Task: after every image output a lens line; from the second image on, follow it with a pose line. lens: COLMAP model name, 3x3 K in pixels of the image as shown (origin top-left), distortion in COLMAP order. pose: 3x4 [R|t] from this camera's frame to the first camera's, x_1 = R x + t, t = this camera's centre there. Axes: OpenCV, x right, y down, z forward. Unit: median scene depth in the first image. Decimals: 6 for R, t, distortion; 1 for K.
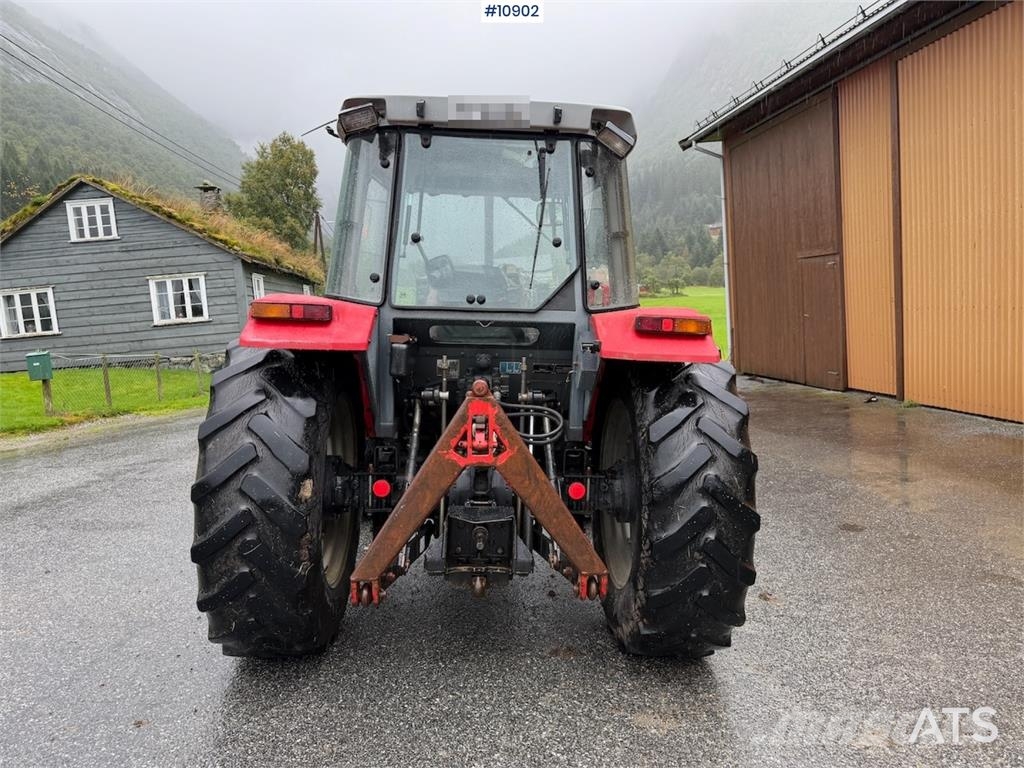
lens RADIAL K [[748.2, 0, 512.0], [0, 748.2, 384.0], [0, 0, 1]] dist [0.022346, -0.024808]
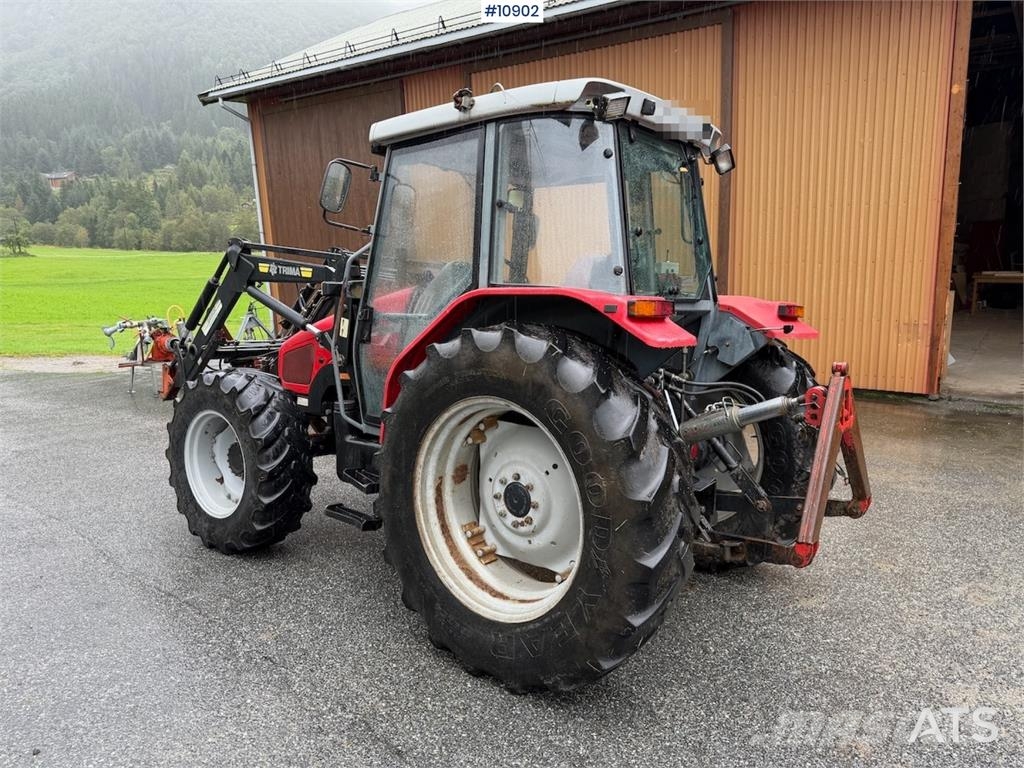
lens RADIAL K [[748.2, 0, 512.0], [0, 748.2, 384.0], [0, 0, 1]] dist [0.022346, -0.024808]
pose [[0.653875, -0.094959, 0.750620, -0.085938], [0.058976, 0.995471, 0.074560, -0.006136], [-0.754300, -0.004484, 0.656514, 0.037628]]
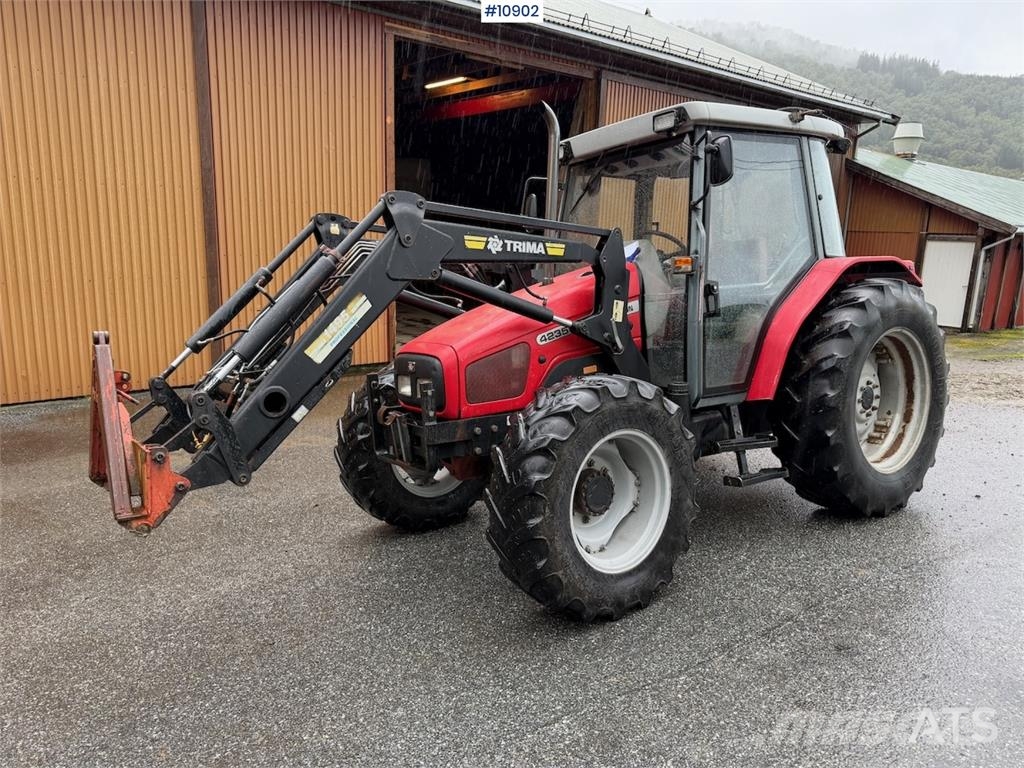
lens RADIAL K [[748.2, 0, 512.0], [0, 748.2, 384.0], [0, 0, 1]] dist [0.022346, -0.024808]
pose [[-0.571344, -0.098624, 0.814763, -0.092584], [0.101549, 0.976629, 0.189428, -0.019467], [-0.814404, 0.190967, -0.547976, 0.210248]]
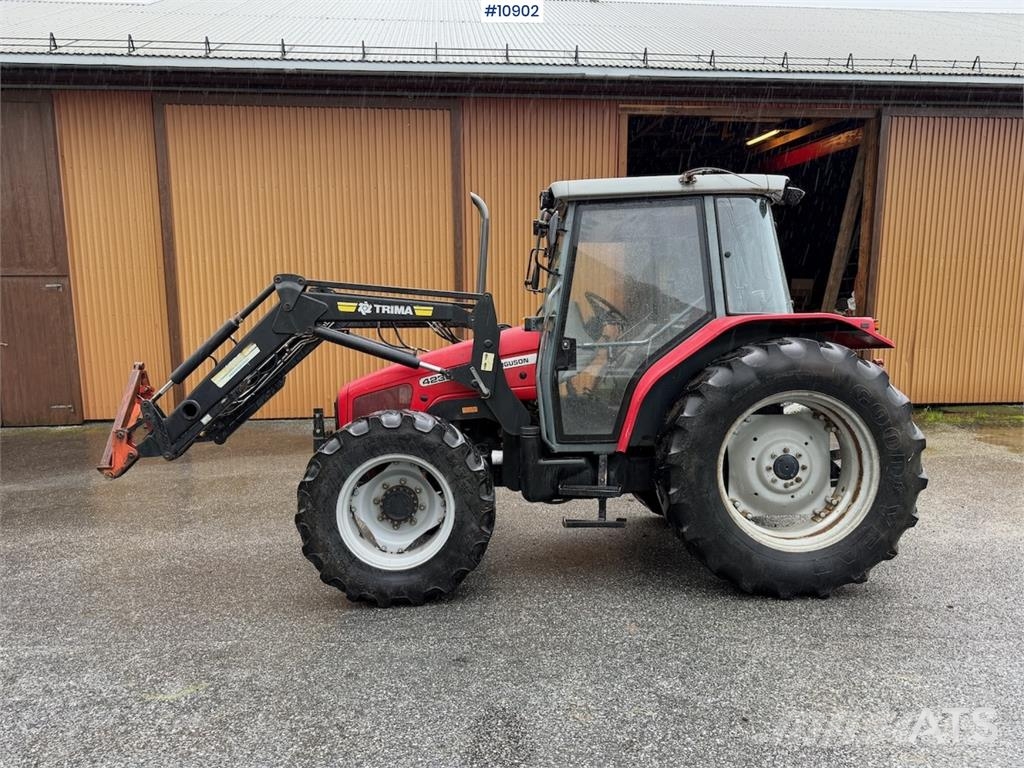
lens RADIAL K [[750.7, 0, 511.0], [0, 750.7, 375.8], [0, 0, 1]] dist [0.030277, -0.033021]
pose [[0.004948, -0.047734, 0.998848, -0.139835], [0.105713, 0.993288, 0.046945, -0.010961], [-0.994384, 0.105359, 0.009961, 0.131838]]
